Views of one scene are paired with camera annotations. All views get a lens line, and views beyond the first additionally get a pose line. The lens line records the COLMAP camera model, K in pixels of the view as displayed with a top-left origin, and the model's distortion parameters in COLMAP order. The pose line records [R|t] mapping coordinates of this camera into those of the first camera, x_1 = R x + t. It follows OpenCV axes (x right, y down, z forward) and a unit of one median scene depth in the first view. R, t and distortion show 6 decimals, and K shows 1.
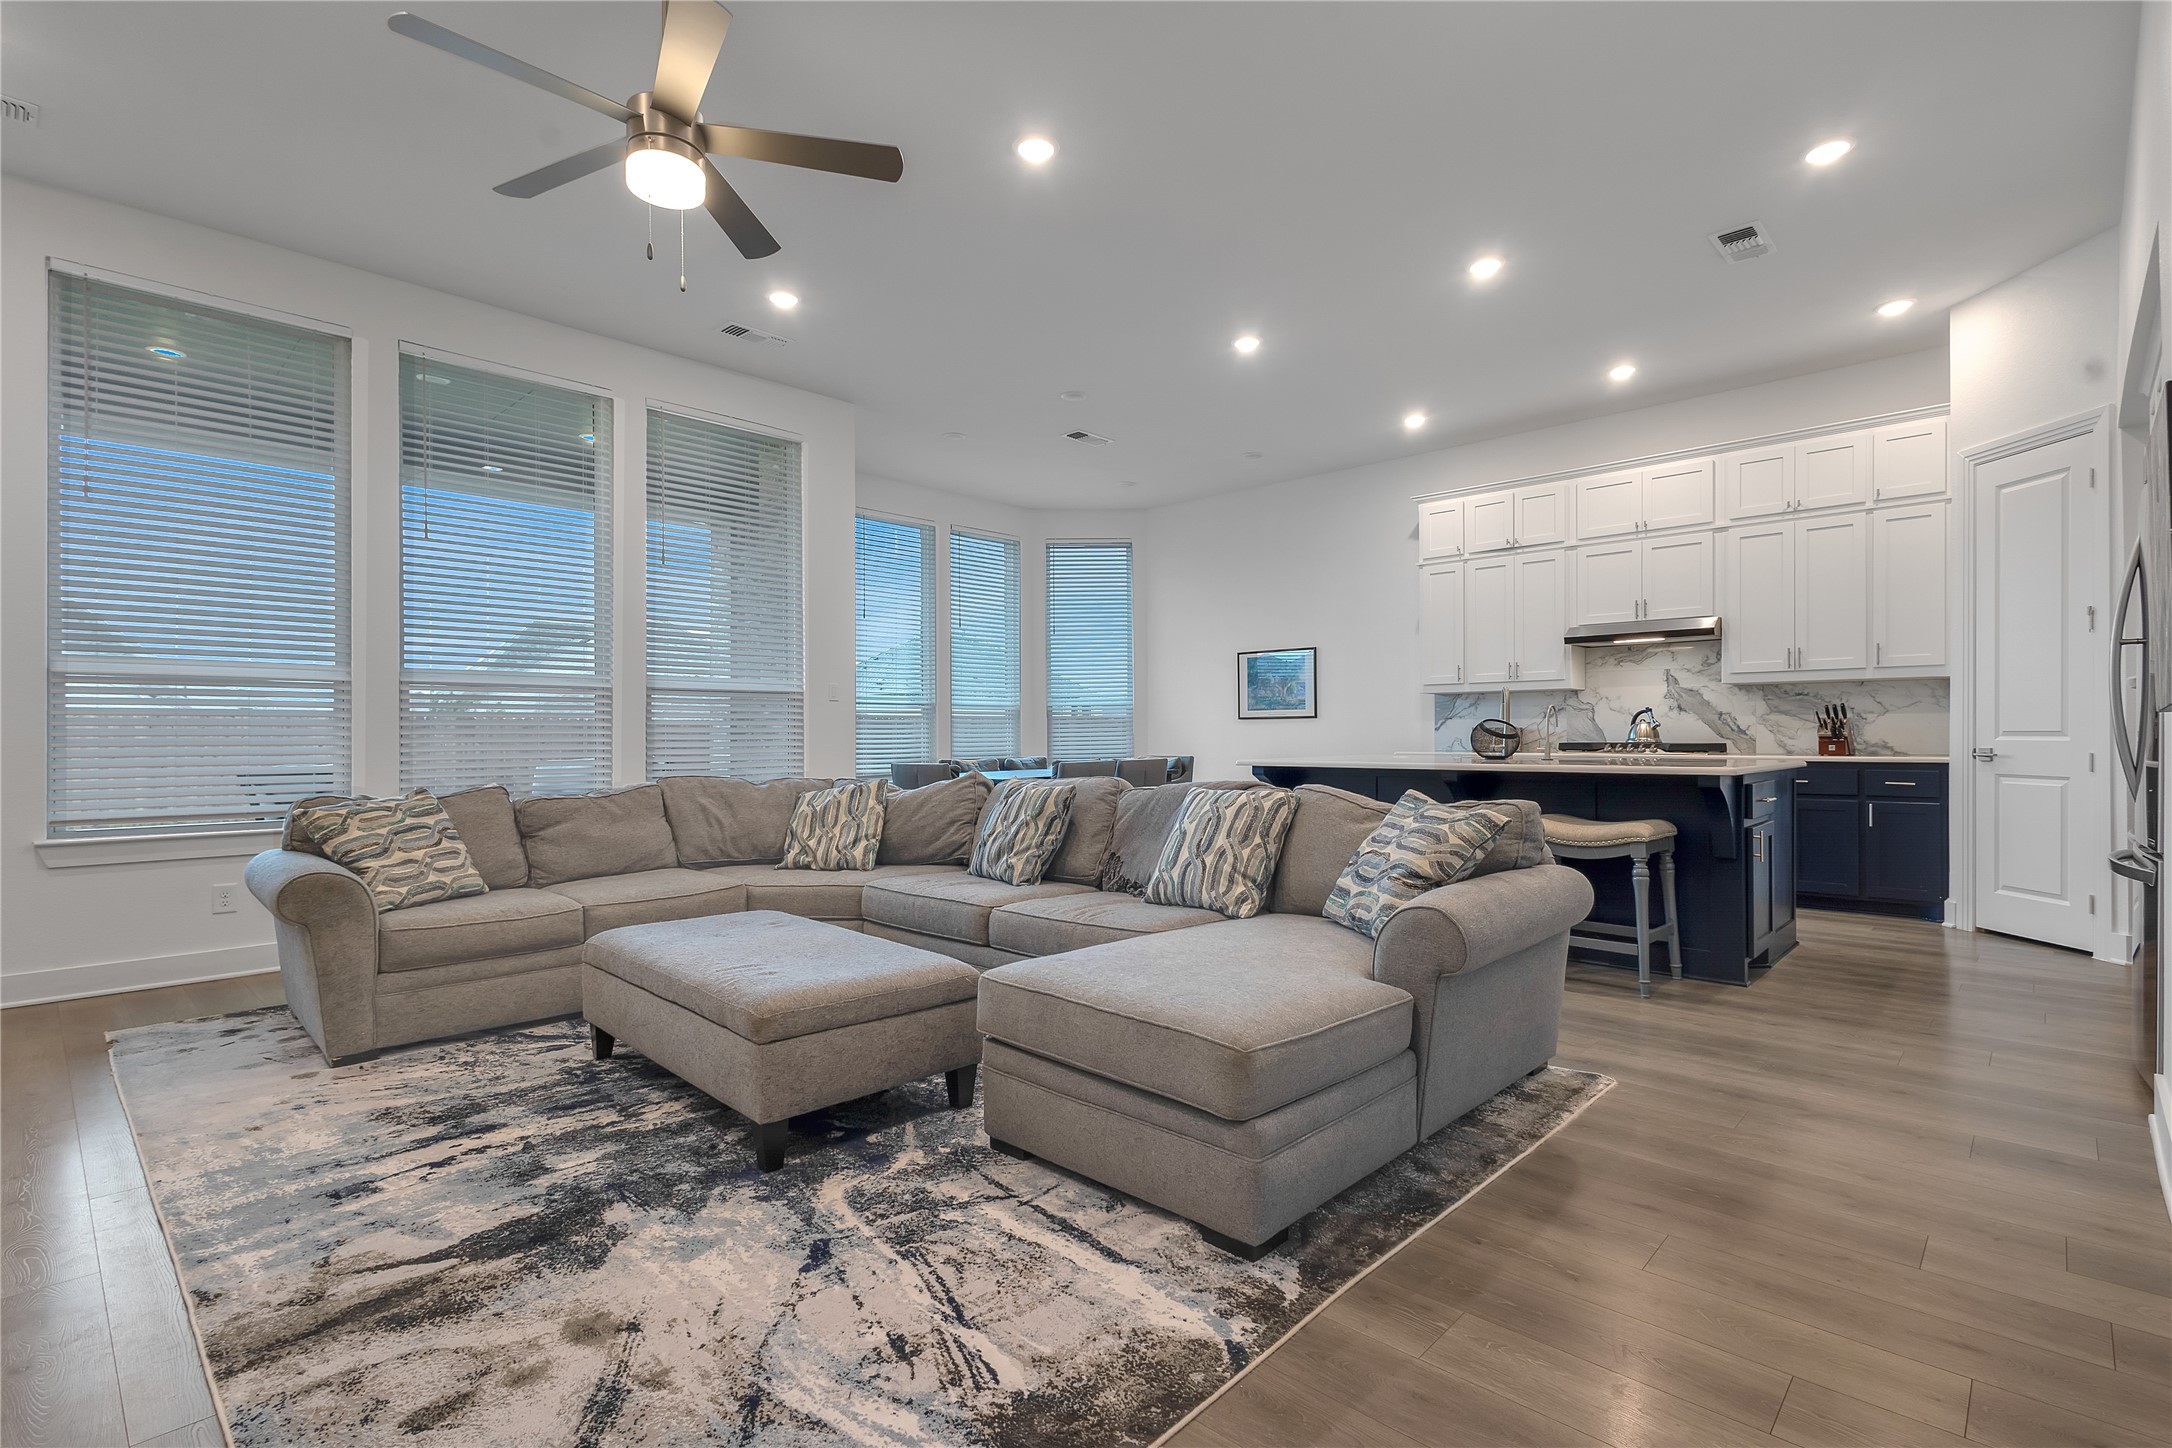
lens RADIAL K [[1017.5, 0, 1088.1], [0, 1017.5, 720.6], [0, 0, 1]] dist [0.005996, 0.000969]
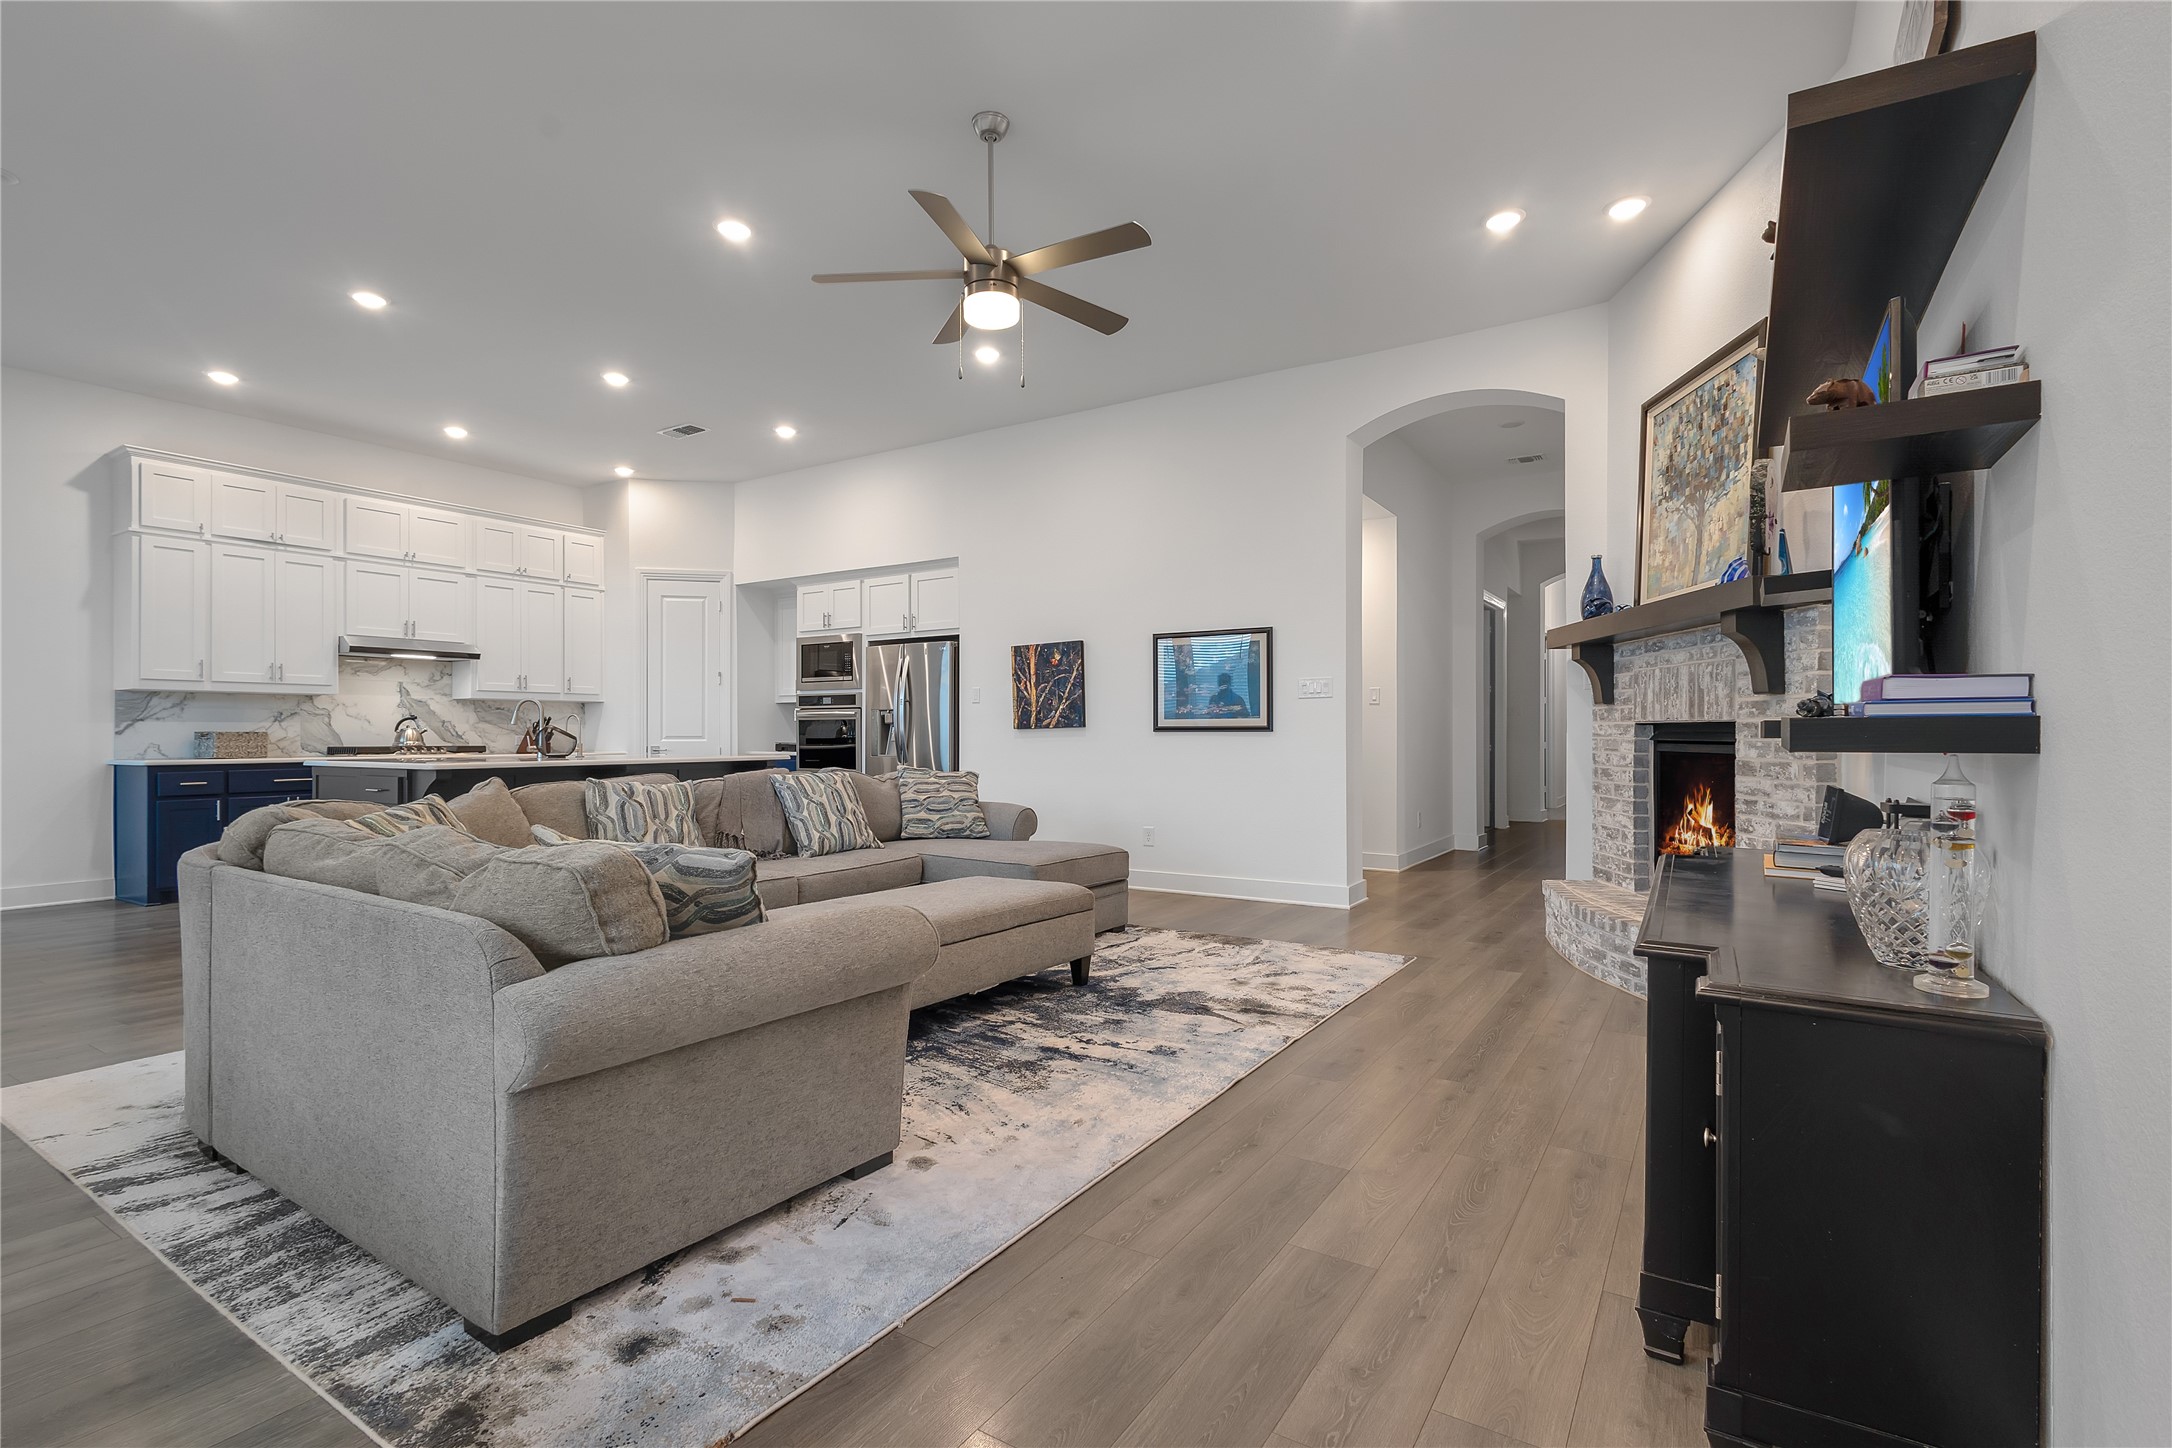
lens RADIAL K [[1017.5, 0, 1084.1], [0, 1017.5, 738.8], [0, 0, 1]] dist [0.005996, 0.000969]
pose [[-0.189250, 0.000576, 0.981929, -1.608858], [-0.008920, 0.999958, -0.002306, 0.020905], [-0.981888, -0.009195, -0.189237, 1.060613]]
